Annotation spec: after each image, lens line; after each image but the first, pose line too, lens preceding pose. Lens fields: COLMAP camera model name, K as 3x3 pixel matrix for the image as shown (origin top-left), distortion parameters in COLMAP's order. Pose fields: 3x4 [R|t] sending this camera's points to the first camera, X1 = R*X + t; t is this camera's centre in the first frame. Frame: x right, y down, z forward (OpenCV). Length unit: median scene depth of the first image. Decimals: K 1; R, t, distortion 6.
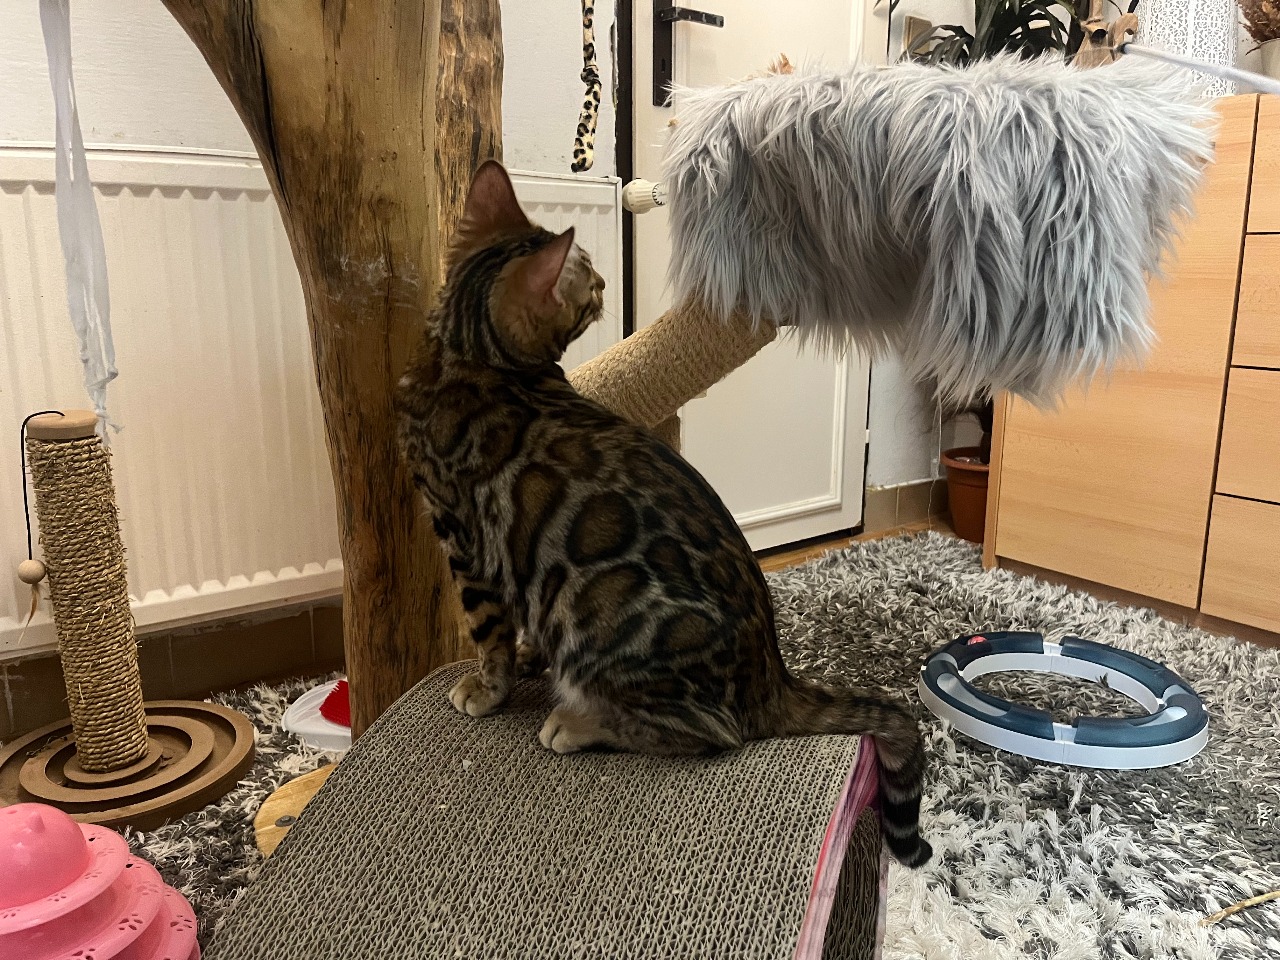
lens RADIAL K [[976.1, 0, 654.9], [0, 976.1, 467.6], [0, 0, 1]] dist [0.053799, -0.076382]
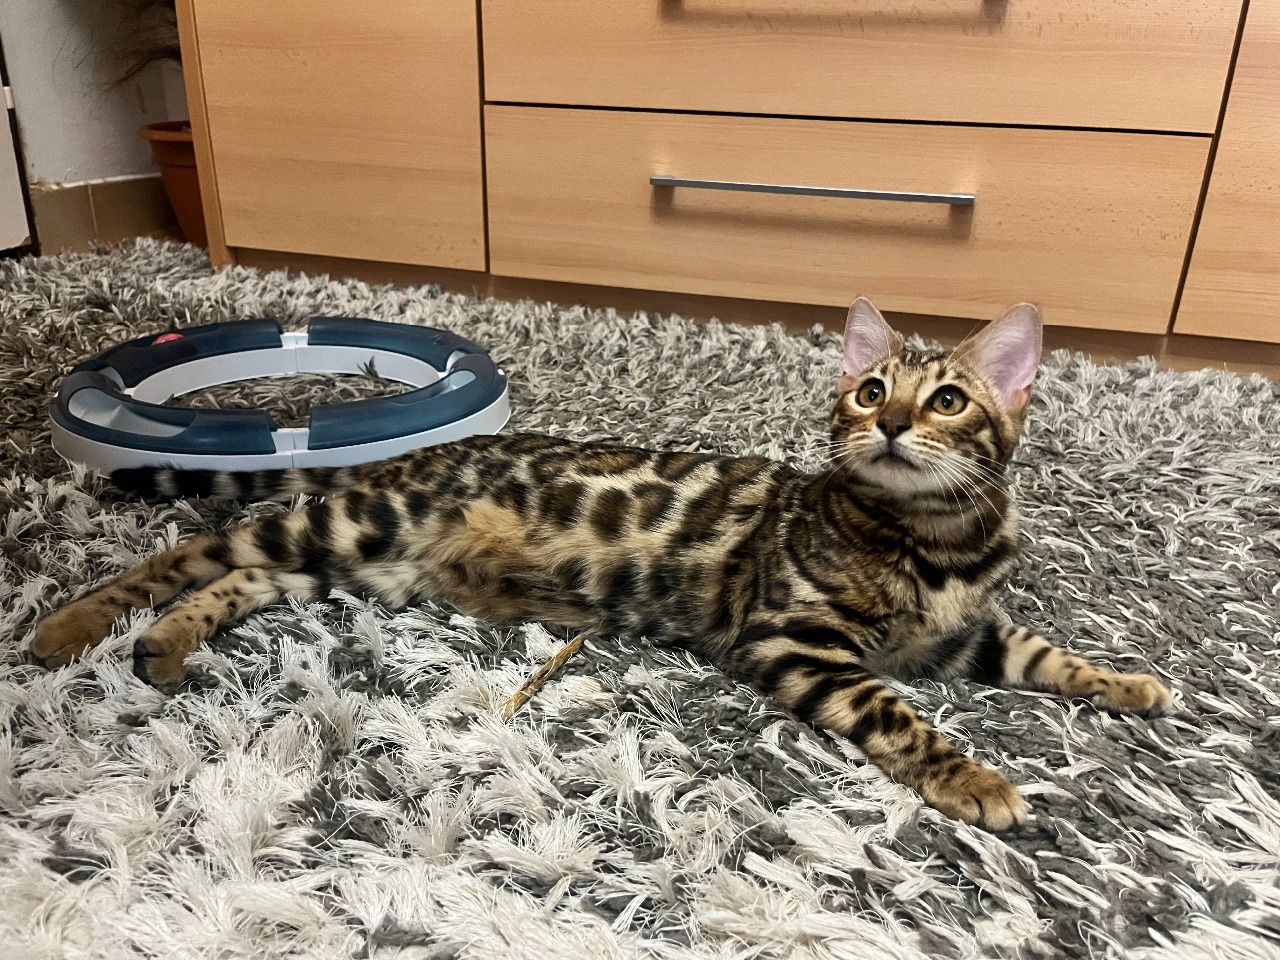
lens RADIAL K [[976.1, 0, 655.6], [0, 976.1, 484.4], [0, 0, 1]] dist [0.053799, -0.076382]
pose [[0.791648, -0.216191, 0.571450, 0.211683], [0.088673, 0.966056, 0.242638, 0.148452], [-0.604509, -0.141412, 0.783946, 0.348396]]
